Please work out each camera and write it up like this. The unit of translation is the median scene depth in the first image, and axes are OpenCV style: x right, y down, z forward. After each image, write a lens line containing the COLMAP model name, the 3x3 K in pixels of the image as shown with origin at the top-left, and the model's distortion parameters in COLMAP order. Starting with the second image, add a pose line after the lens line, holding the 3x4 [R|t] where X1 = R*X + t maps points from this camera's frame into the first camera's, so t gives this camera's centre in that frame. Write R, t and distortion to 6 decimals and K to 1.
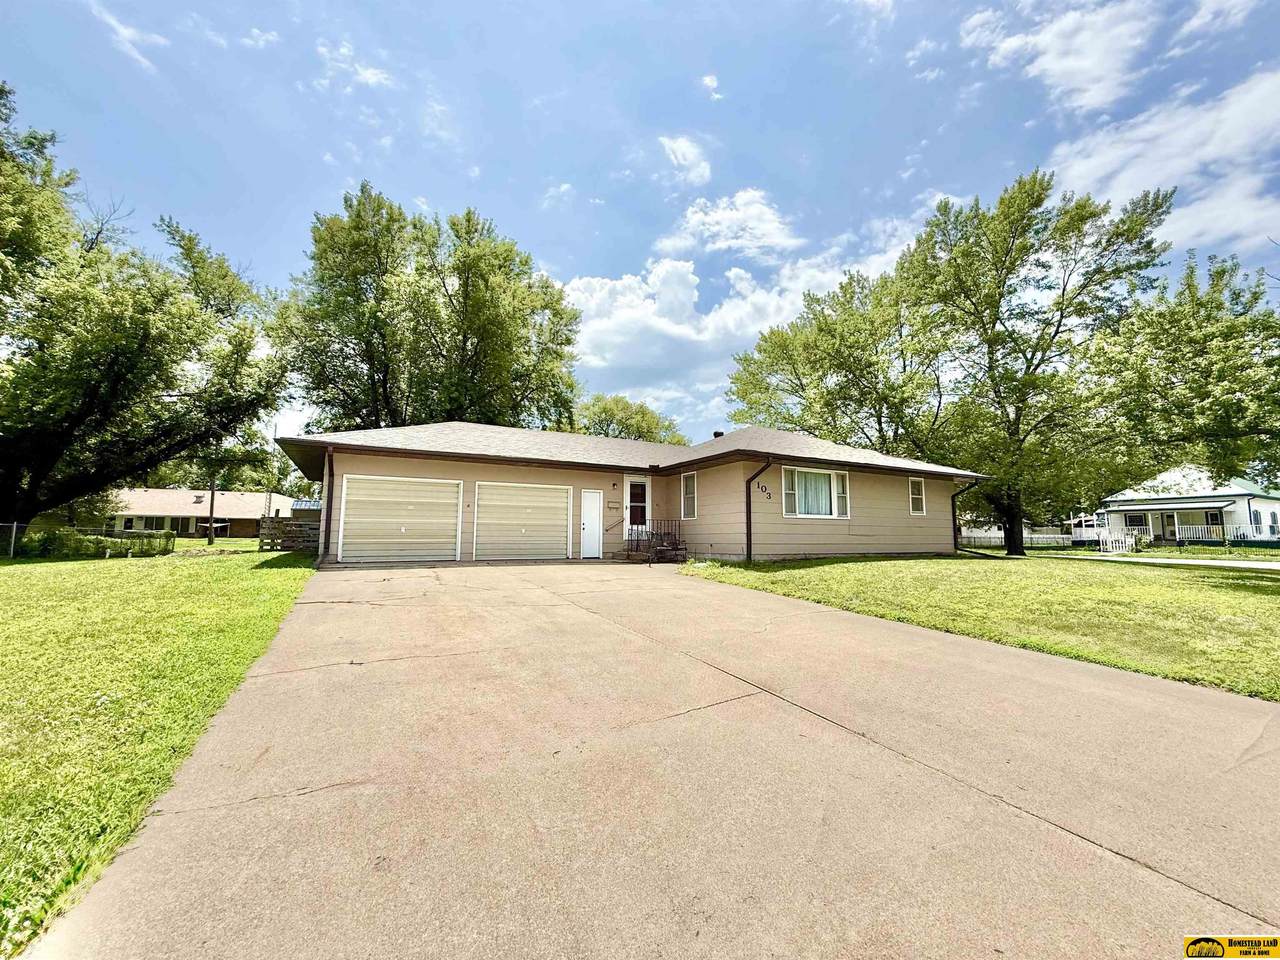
lens RADIAL K [[516.2, 0, 636.3], [0, 516.2, 482.7], [0, 0, 1]] dist [0.000276, -0.000125]
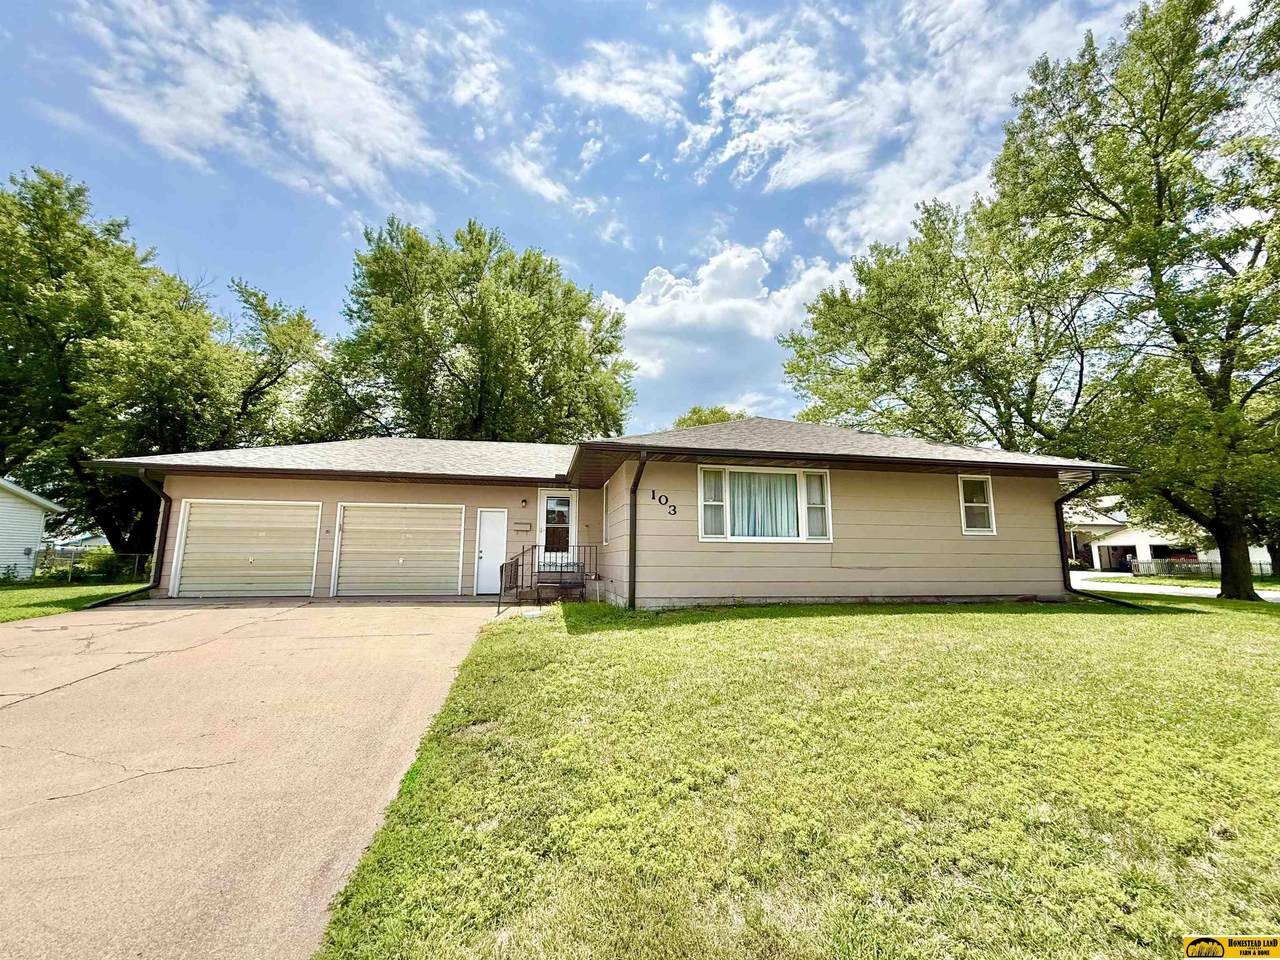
lens RADIAL K [[518.6, 0, 640.0], [0, 518.6, 480.0], [0, 0, 1]] dist [0.000540, 0.000267]
pose [[0.952256, -0.045408, -0.301906, 0.363966], [0.030232, 0.998042, -0.054753, 0.020003], [0.303801, 0.043011, 0.951764, 0.296461]]
